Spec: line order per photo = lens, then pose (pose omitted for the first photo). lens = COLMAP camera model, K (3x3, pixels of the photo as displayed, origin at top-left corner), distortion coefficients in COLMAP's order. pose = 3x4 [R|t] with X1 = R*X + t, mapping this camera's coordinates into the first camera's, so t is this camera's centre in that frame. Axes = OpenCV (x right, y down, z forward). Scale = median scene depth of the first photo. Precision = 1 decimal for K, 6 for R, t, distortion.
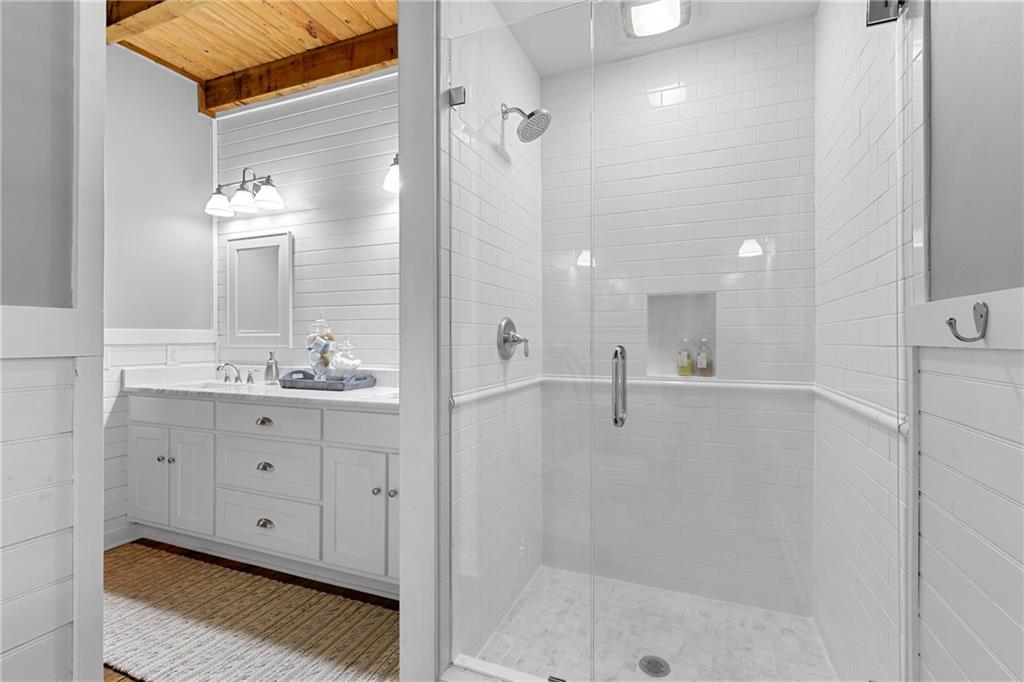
lens RADIAL K [[465.4, 0, 510.1], [0, 465.4, 342.5], [0, 0, 1]] dist [-0.004263, -0.000335]
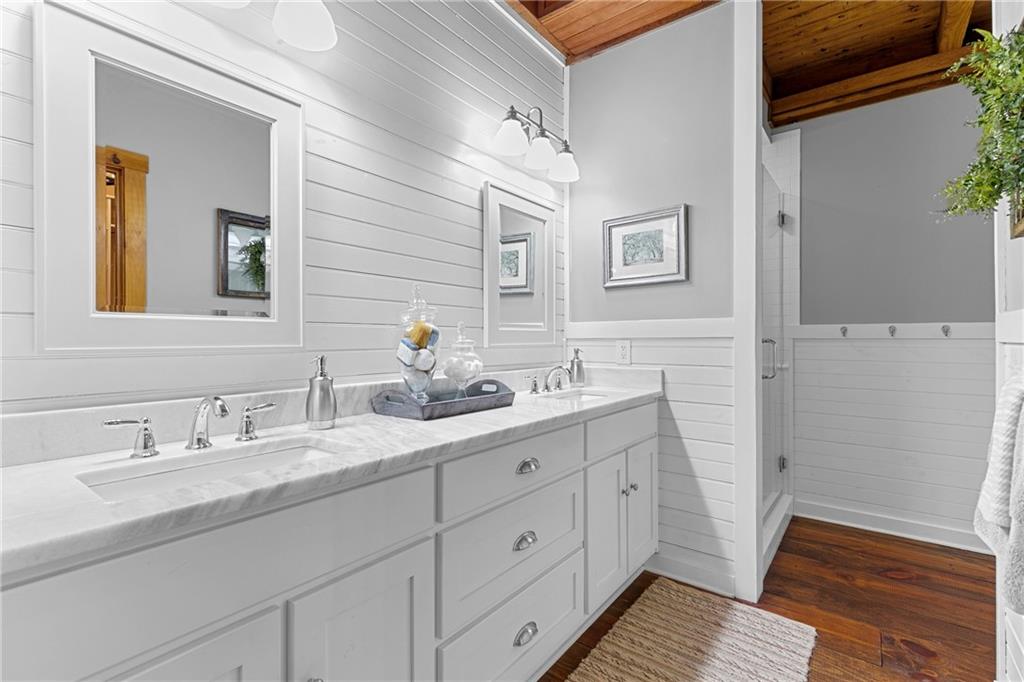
lens RADIAL K [[465.4, 0, 510.8], [0, 465.4, 338.2], [0, 0, 1]] dist [-0.004263, -0.000335]
pose [[0.263513, 0.001786, 0.964654, -1.062231], [0.003994, 0.999988, -0.002943, 0.003548], [-0.964648, 0.004628, 0.263502, 0.811560]]
